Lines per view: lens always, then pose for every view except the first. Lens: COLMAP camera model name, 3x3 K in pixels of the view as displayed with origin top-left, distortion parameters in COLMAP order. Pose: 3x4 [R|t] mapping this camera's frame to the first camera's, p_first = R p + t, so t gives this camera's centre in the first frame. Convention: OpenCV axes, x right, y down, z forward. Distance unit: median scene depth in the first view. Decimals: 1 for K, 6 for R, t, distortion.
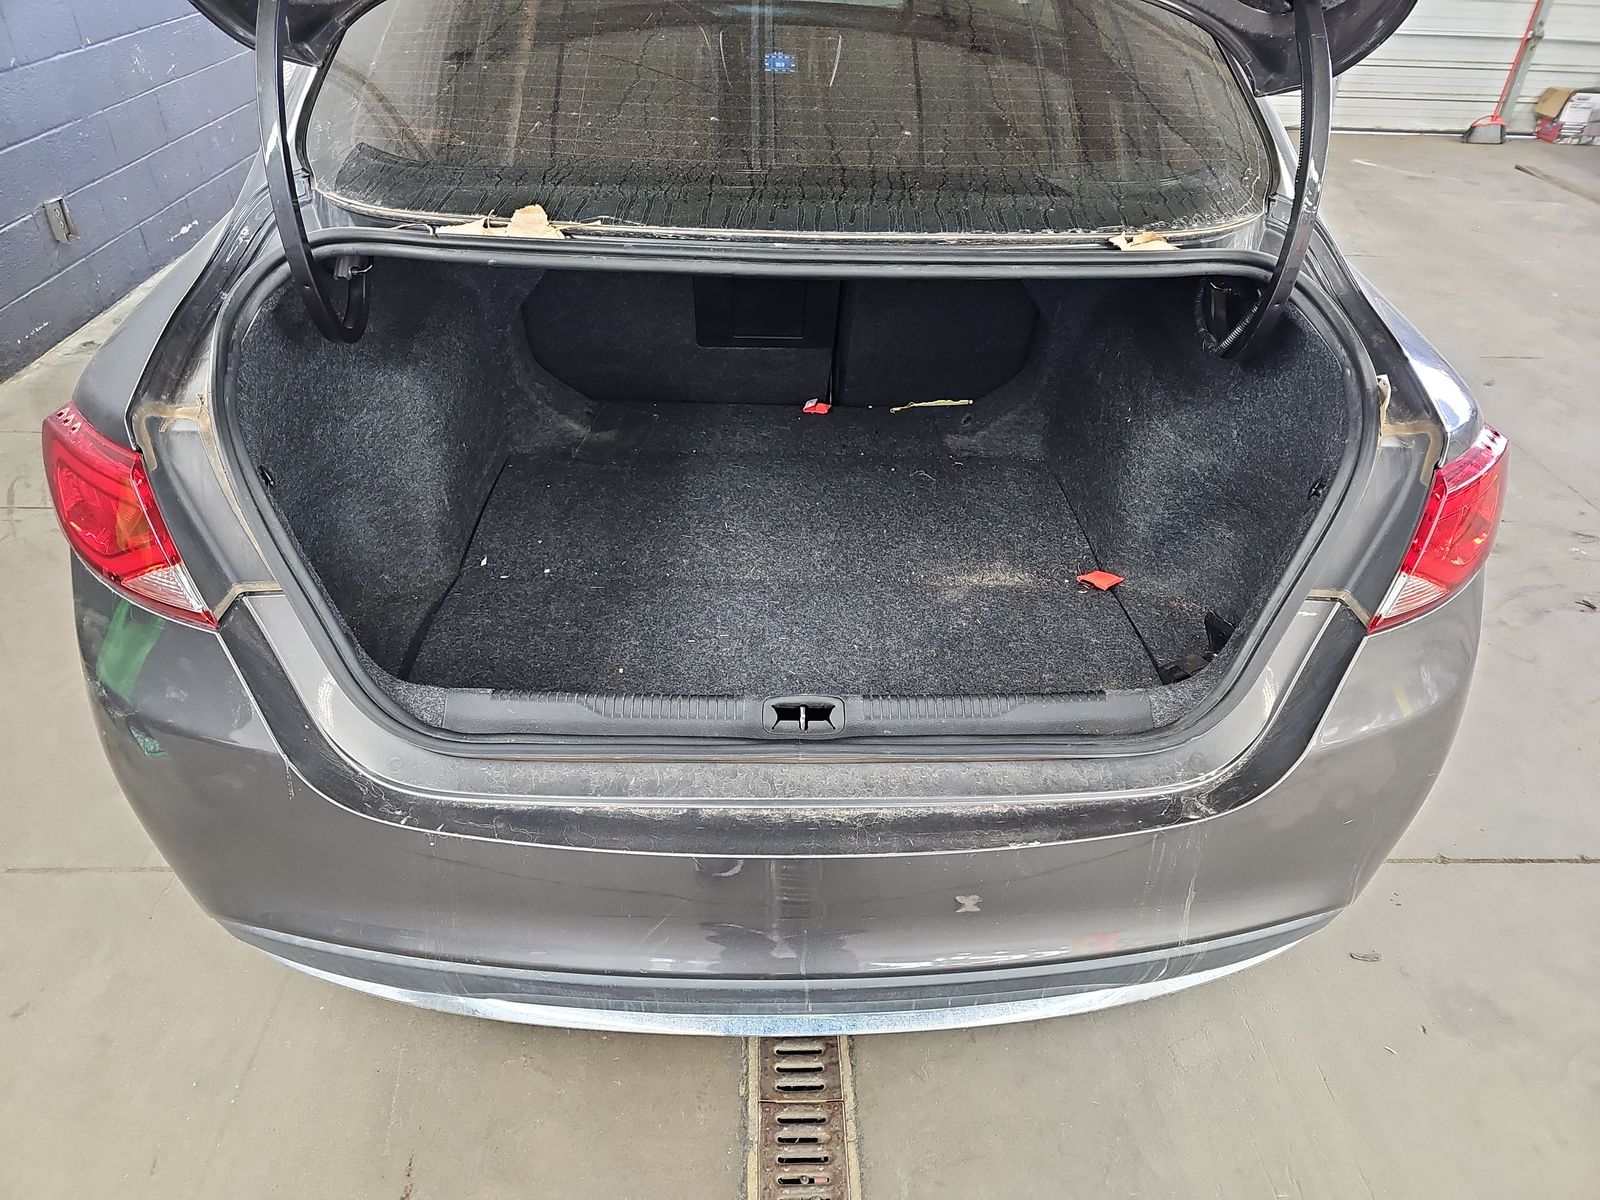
lens RADIAL K [[1060.4, 0, 811.2], [0, 1060.4, 616.6], [0, 0, 1]] dist [0.019299, -0.025182]
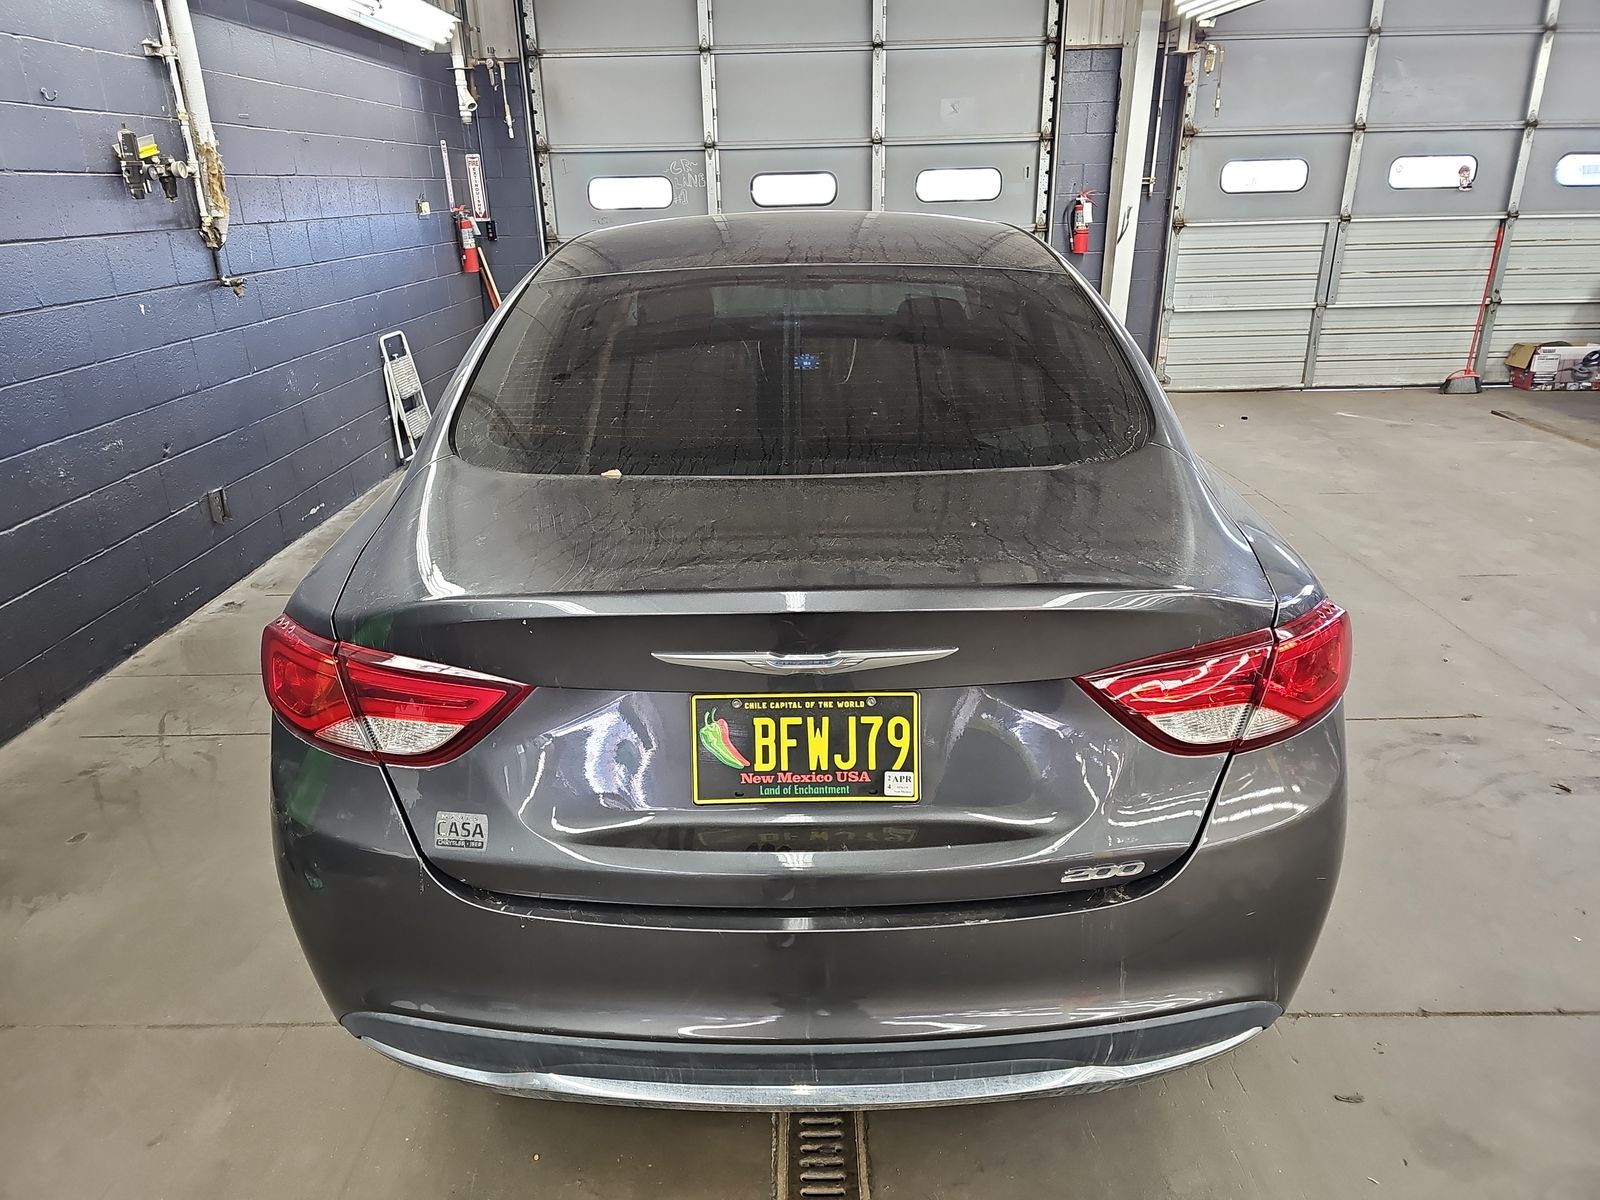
lens RADIAL K [[1060.4, 0, 794.0], [0, 1060.4, 604.9], [0, 0, 1]] dist [0.019299, -0.025182]
pose [[0.997434, -0.032163, -0.063955, 0.028536], [0.015505, 0.969242, -0.245621, 0.058602], [0.069888, 0.244000, 0.967254, -0.131845]]
